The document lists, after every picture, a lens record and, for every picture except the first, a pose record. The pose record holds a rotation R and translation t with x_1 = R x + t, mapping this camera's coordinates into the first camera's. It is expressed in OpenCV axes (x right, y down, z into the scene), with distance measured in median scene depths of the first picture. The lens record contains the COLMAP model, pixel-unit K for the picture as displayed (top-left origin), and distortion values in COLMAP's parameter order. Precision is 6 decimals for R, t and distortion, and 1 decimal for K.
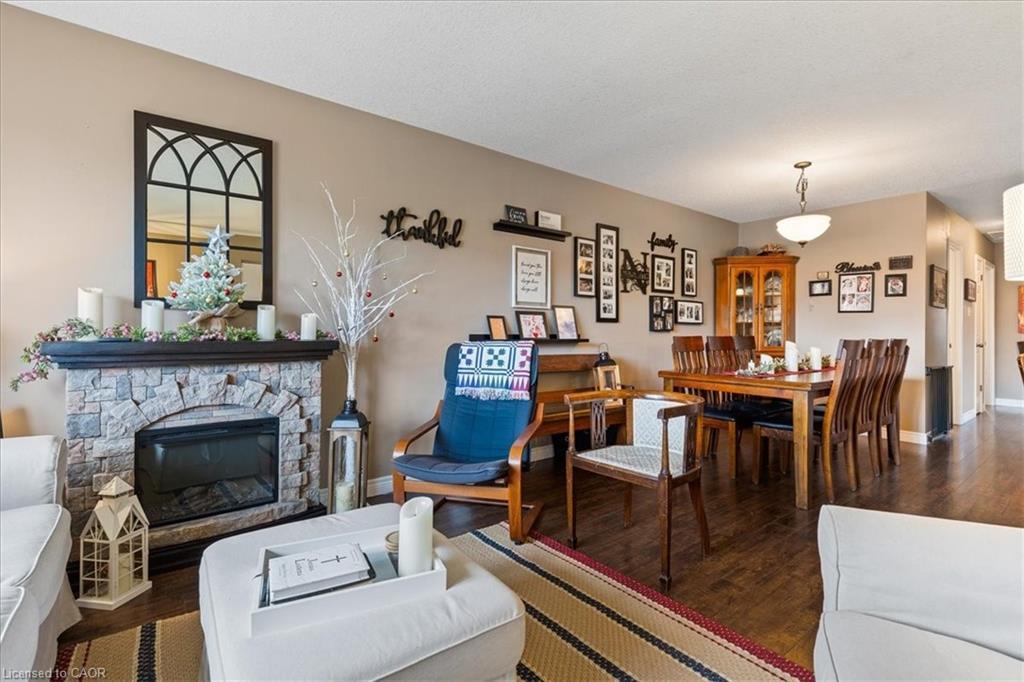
lens RADIAL K [[465.1, 0, 522.5], [0, 465.1, 330.2], [0, 0, 1]] dist [0.007317, -0.001462]
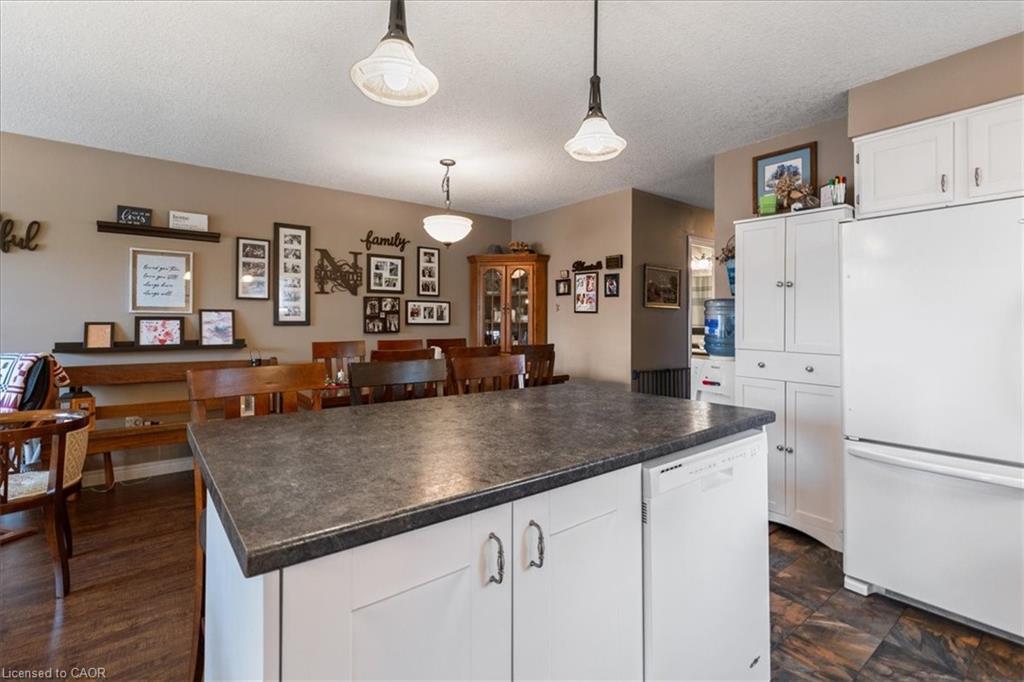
lens RADIAL K [[465.1, 0, 512.8], [0, 465.1, 317.4], [0, 0, 1]] dist [0.007317, -0.001462]
pose [[0.999993, -0.003498, 0.001167, 0.717972], [0.003505, 0.999975, -0.006075, -0.029720], [-0.001146, 0.006080, 0.999981, 0.045470]]
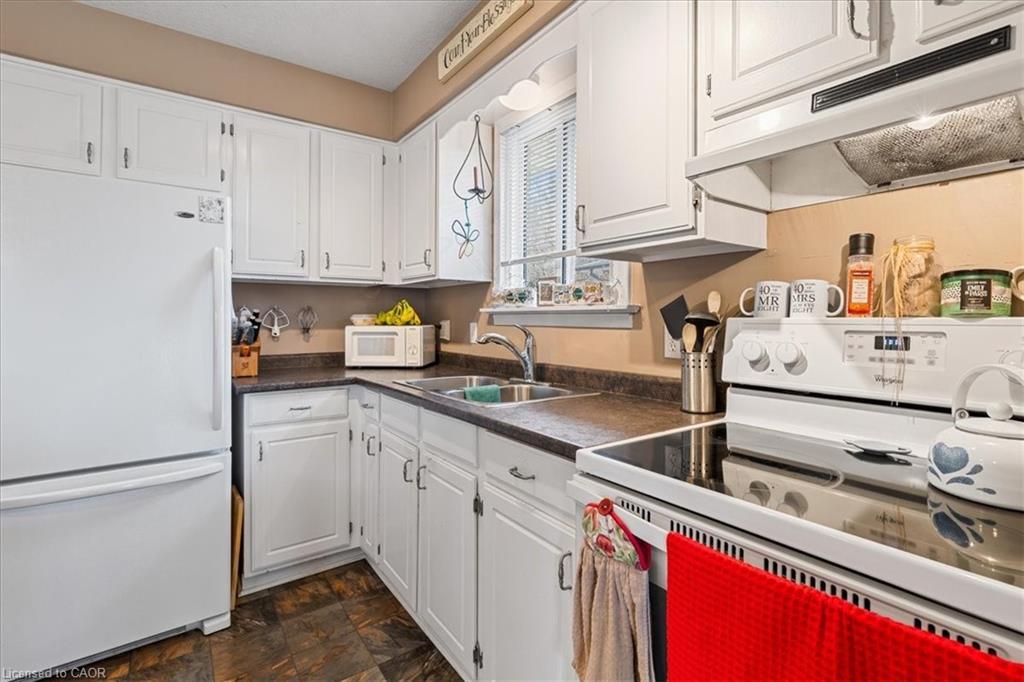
lens RADIAL K [[483.0, 0, 522.7], [0, 483.0, 315.0], [0, 0, 1]] dist [0.002390, 0.000685]
pose [[0.045080, 0.000480, 0.998983, 0.757468], [-0.004440, 0.999990, -0.000280, -0.027149], [-0.998974, -0.004422, 0.045081, 0.135177]]
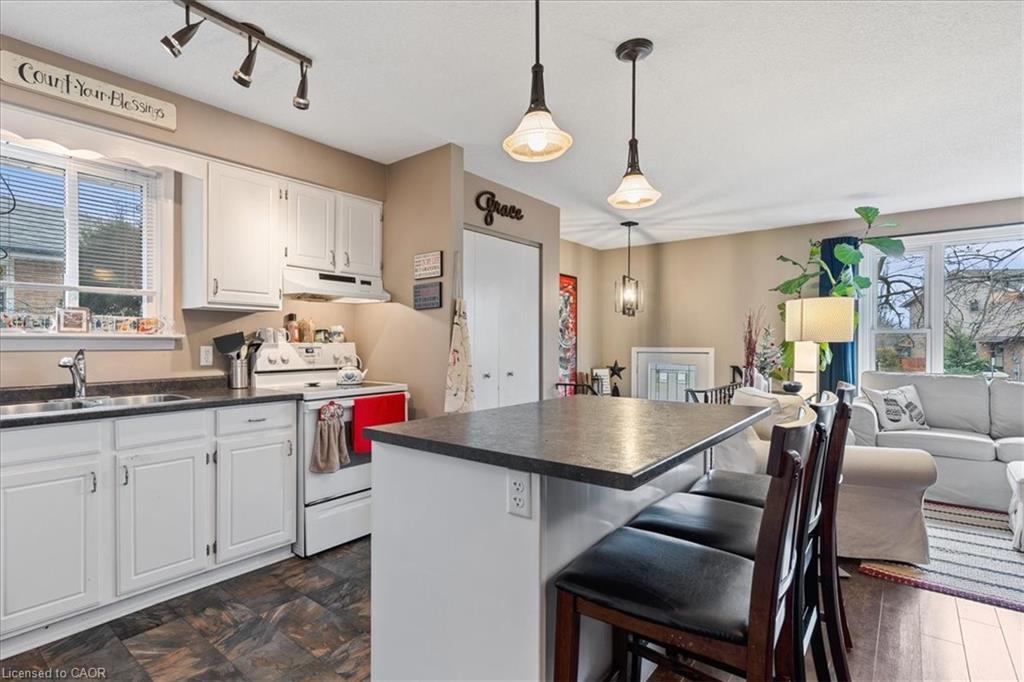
lens RADIAL K [[507.4, 0, 458.9], [0, 507.4, 346.7], [0, 0, 1]] dist [0.011067, -0.003477]
pose [[-0.984017, -0.005697, -0.177981, 0.933069], [-0.006504, 0.999971, 0.003946, -0.025083], [0.177953, 0.005040, -0.984026, 0.859144]]
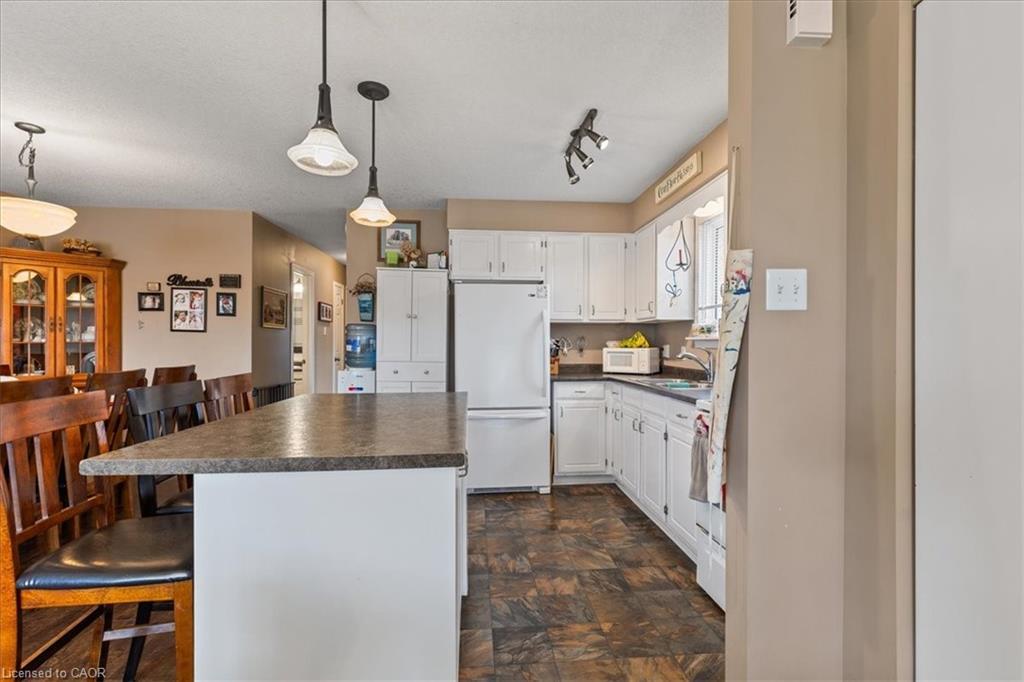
lens RADIAL K [[465.1, 0, 515.7], [0, 465.1, 344.0], [0, 0, 1]] dist [0.007317, -0.001462]
pose [[0.548397, -0.009494, 0.836164, 0.398221], [-0.000811, 0.999929, 0.011885, -0.033171], [-0.836218, -0.007196, 0.548350, -0.012864]]
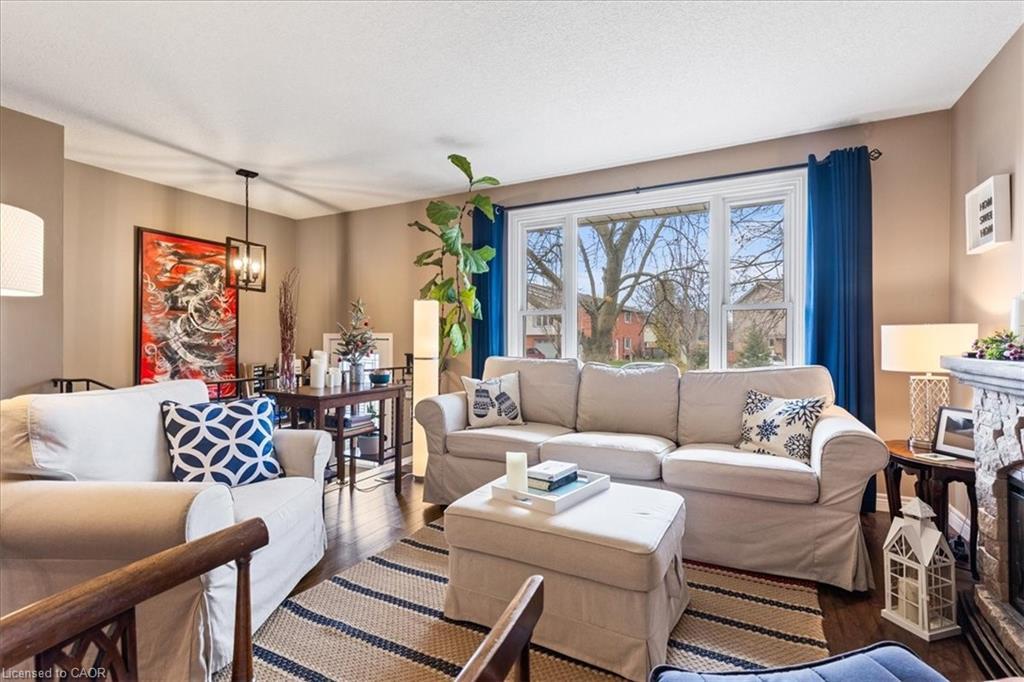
lens RADIAL K [[465.1, 0, 510.4], [0, 465.1, 340.6], [0, 0, 1]] dist [0.007317, -0.001462]
pose [[-0.911467, -0.006872, -0.411315, 0.132015], [-0.005908, 0.999976, -0.003616, 0.001099], [0.411330, -0.000866, -0.911486, 0.722373]]
